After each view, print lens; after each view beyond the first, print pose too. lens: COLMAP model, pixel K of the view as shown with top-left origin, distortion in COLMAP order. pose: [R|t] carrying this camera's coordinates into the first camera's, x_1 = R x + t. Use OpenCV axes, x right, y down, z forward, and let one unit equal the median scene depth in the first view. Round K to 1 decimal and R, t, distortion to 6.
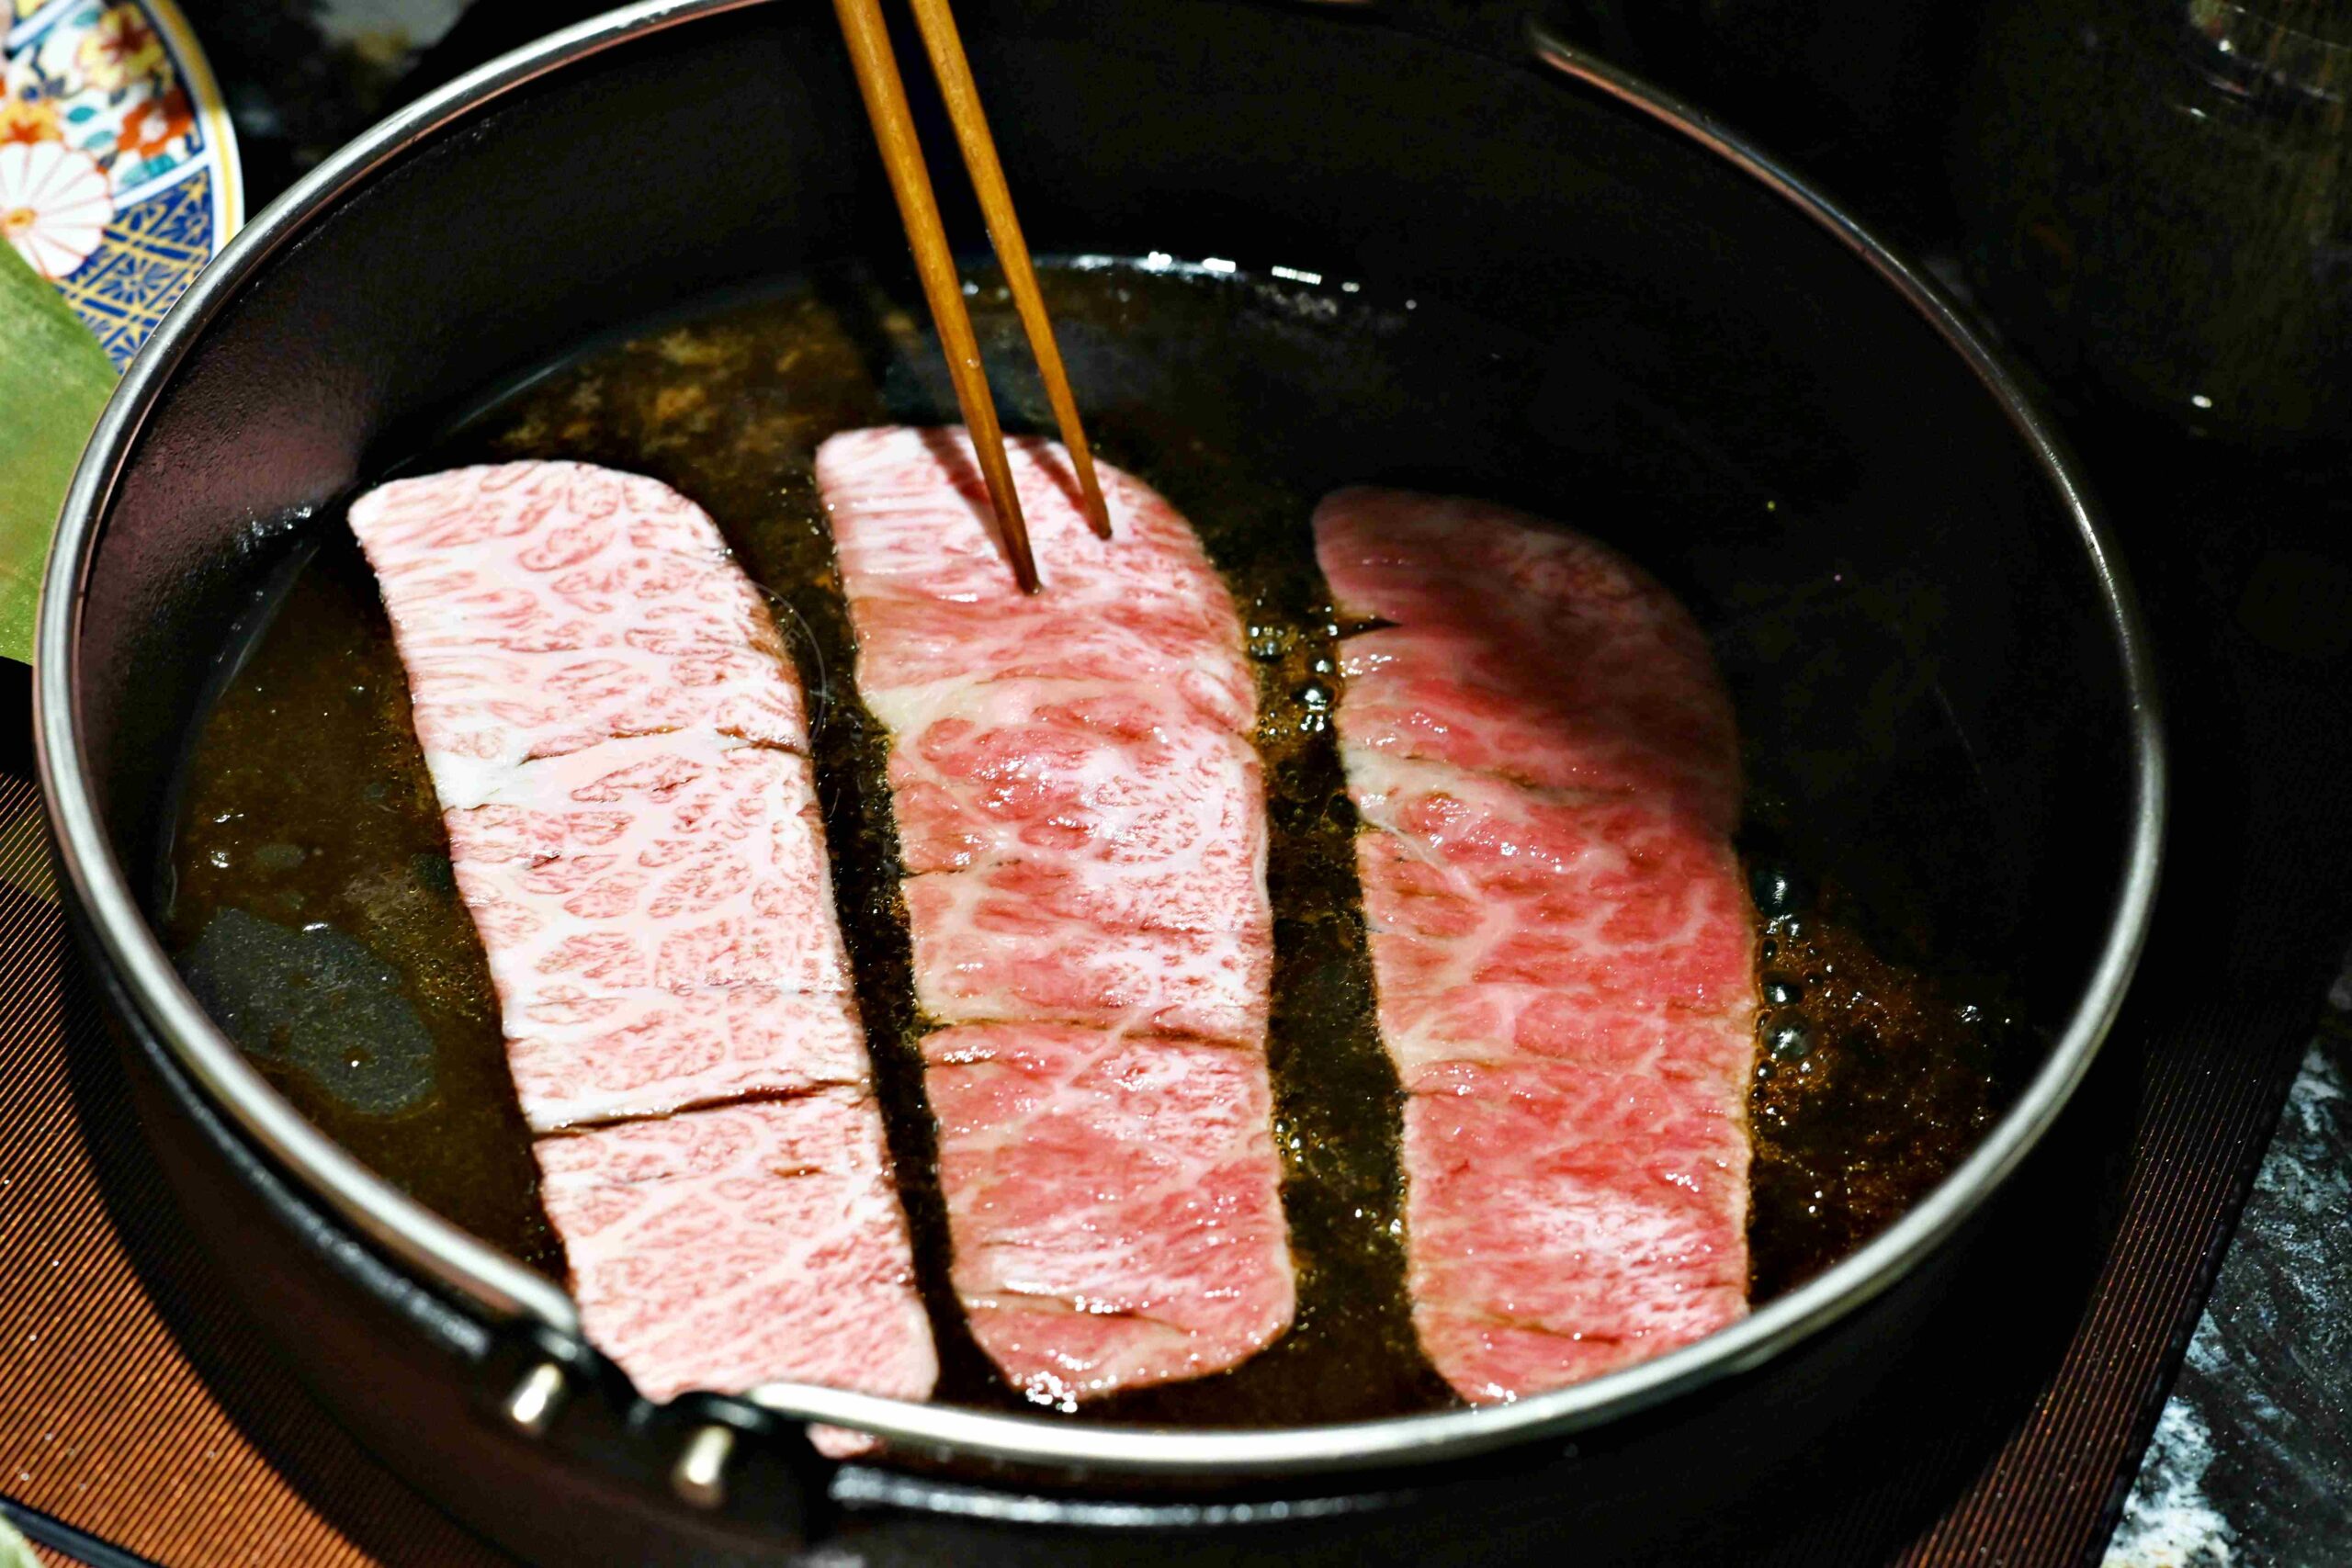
lens RADIAL K [[4940.9, 0, 1176.0], [0, 4940.9, 784.0], [0, 0, 1]] dist [-0.068636, 0.151449]
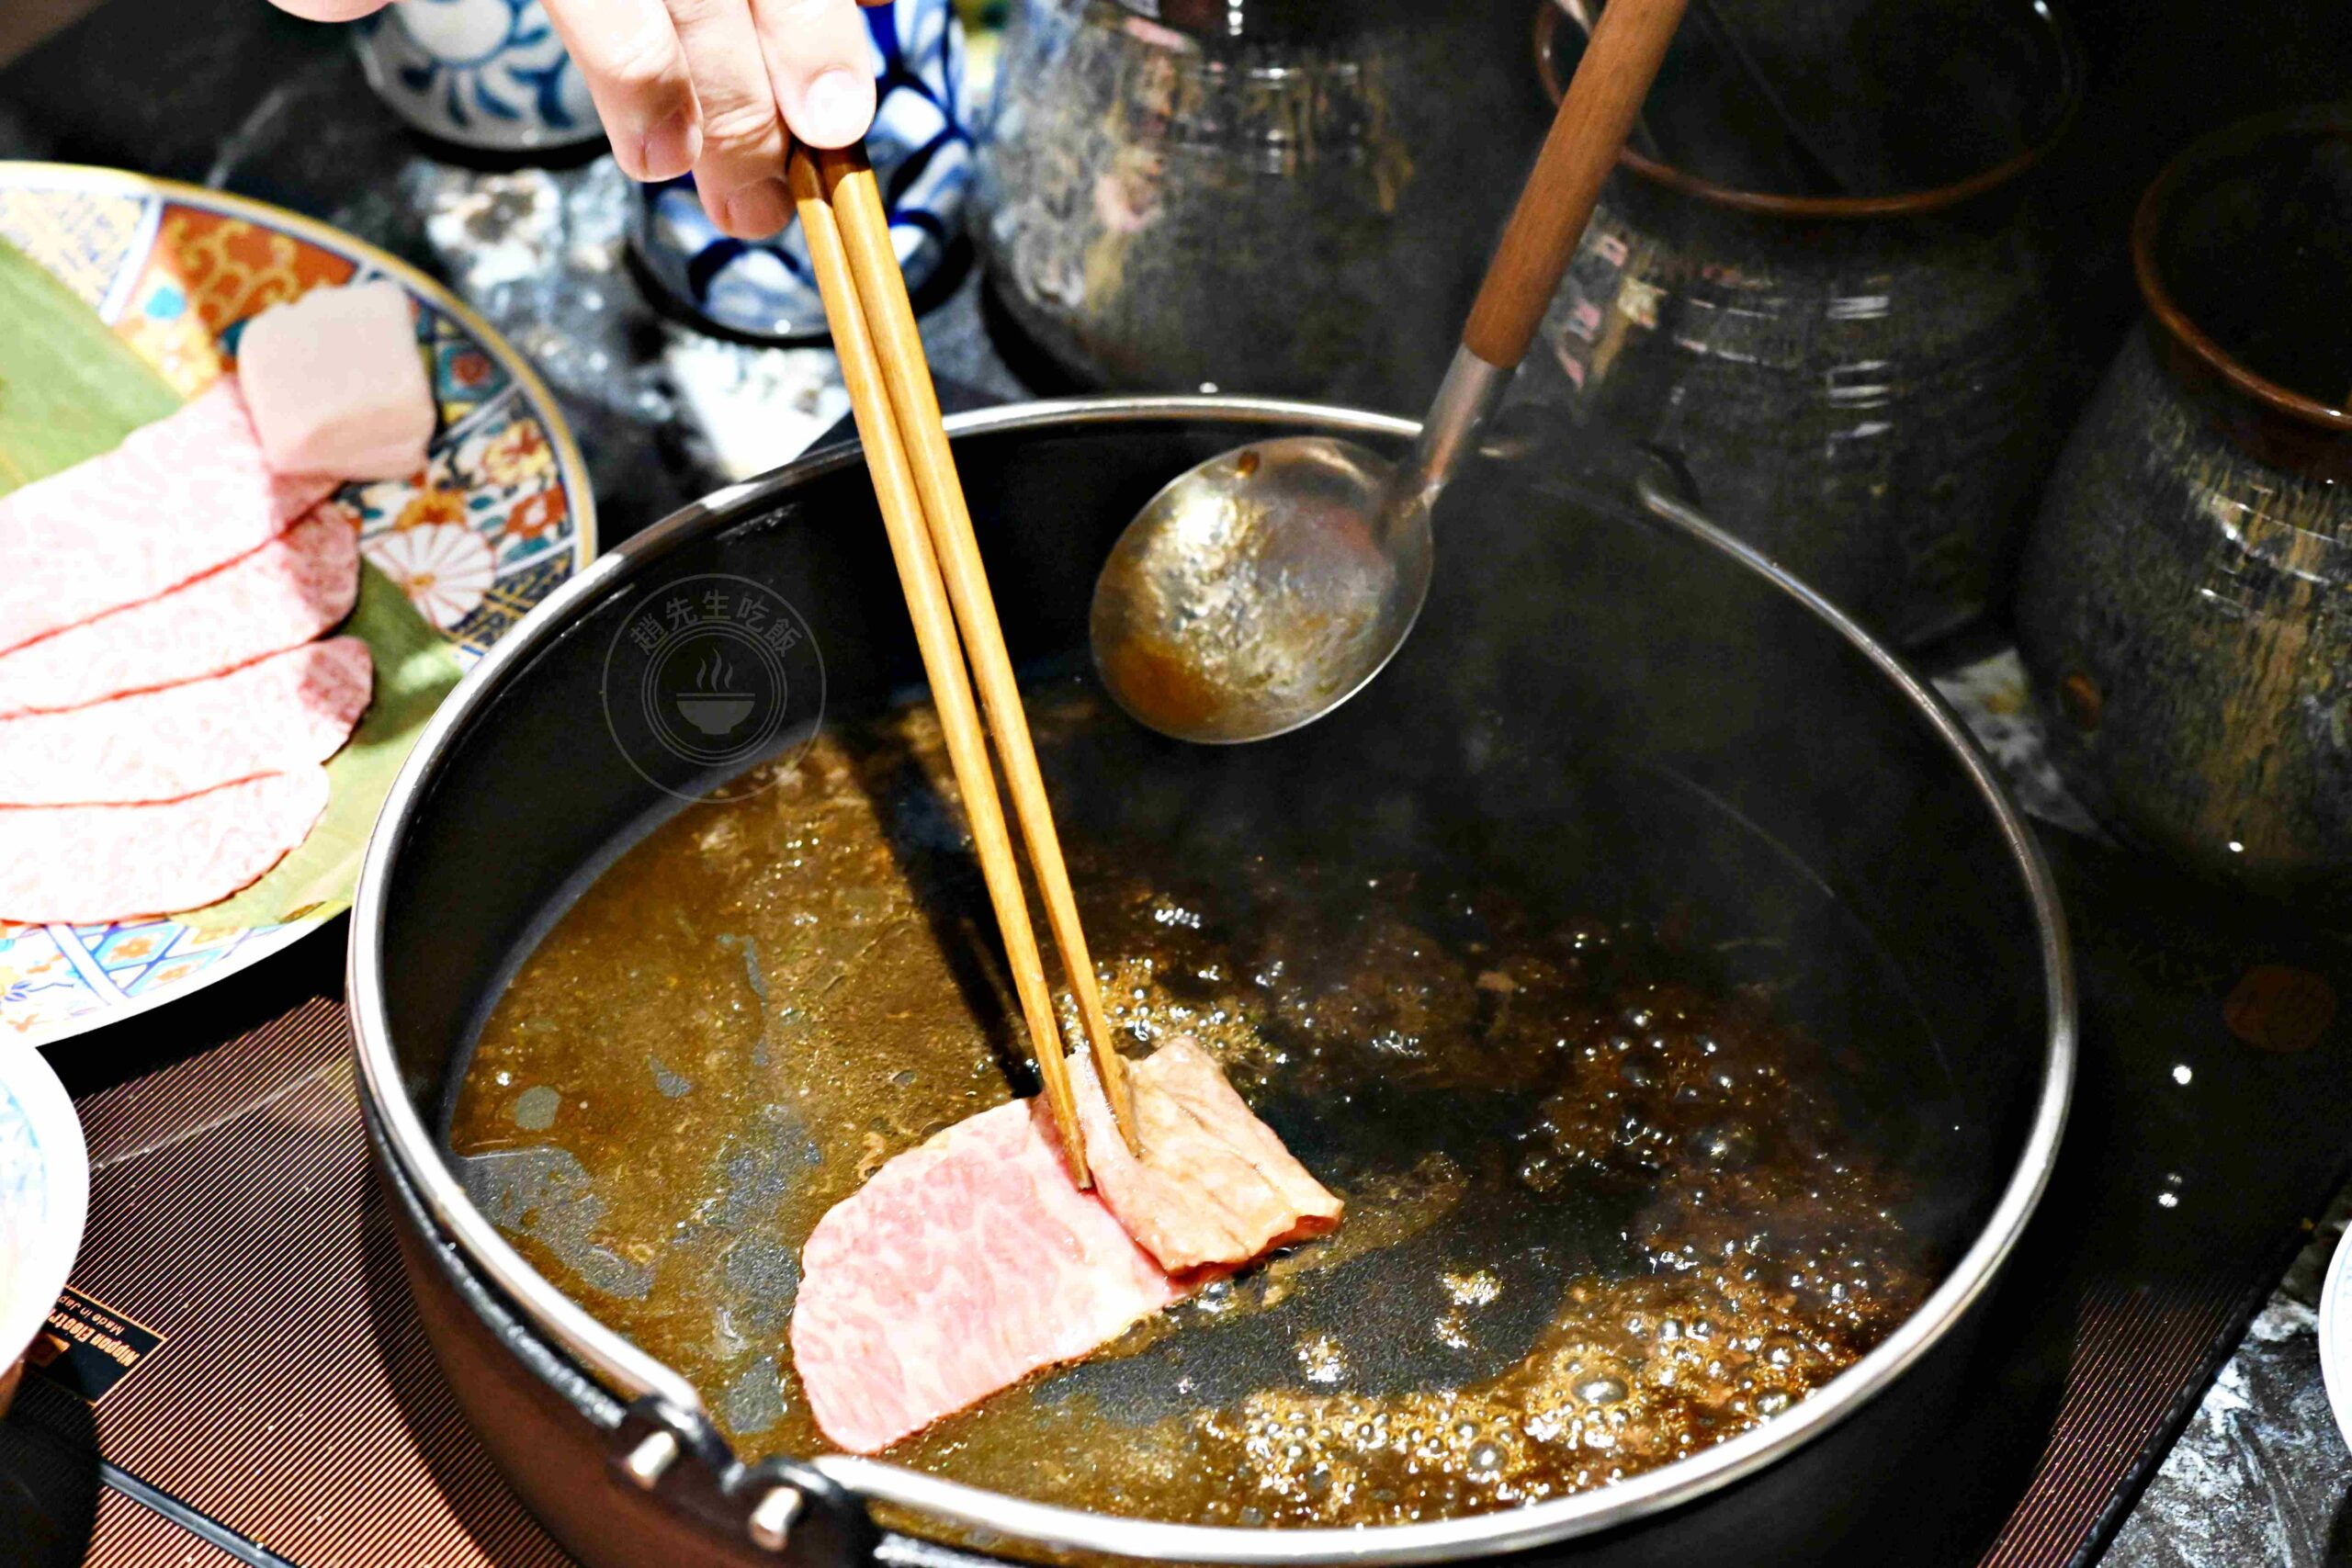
lens RADIAL K [[4940.9, 0, 1176.0], [0, 4940.9, 784.0], [0, 0, 1]] dist [-0.068636, 0.151449]
pose [[0.989922, 0.059896, -0.128324, 0.118793], [-0.075403, 0.989953, -0.119614, 0.071988], [0.119871, 0.128085, 0.984492, -0.193932]]
